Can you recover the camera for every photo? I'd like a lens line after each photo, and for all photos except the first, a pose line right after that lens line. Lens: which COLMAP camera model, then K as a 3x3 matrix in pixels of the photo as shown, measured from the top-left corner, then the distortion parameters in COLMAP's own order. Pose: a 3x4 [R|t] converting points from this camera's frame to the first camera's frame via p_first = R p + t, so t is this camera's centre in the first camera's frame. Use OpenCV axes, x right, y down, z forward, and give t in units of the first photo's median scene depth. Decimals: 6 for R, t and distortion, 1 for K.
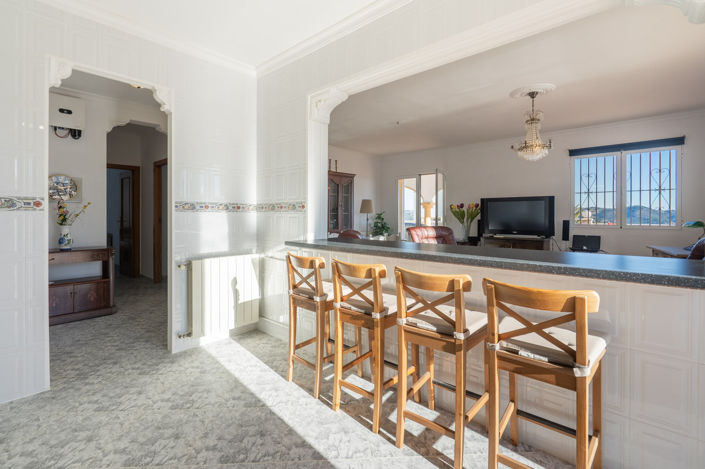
lens RADIAL K [[327.0, 0, 353.3], [0, 327.0, 219.8], [0, 0, 1]] dist [-0.000858, 0.000035]
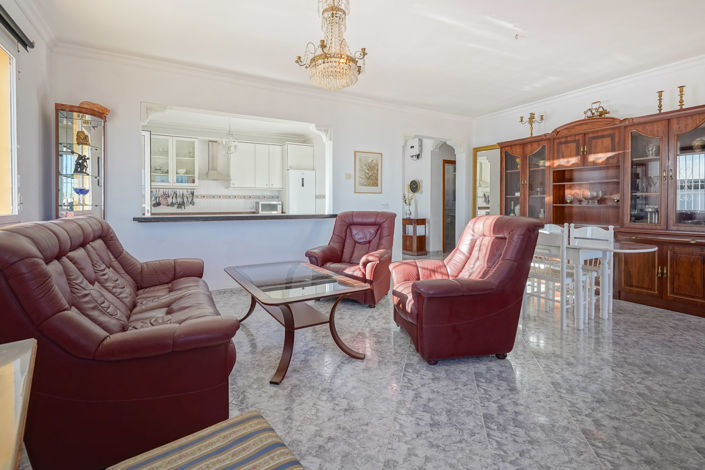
lens RADIAL K [[327.0, 0, 353.3], [0, 327.0, 220.3], [0, 0, 1]] dist [-0.000858, 0.000035]
pose [[-0.311424, 0.049870, -0.948962, 0.994482], [0.000082, 0.998623, 0.052453, 0.003177], [0.950271, 0.016257, -0.310999, 1.145458]]
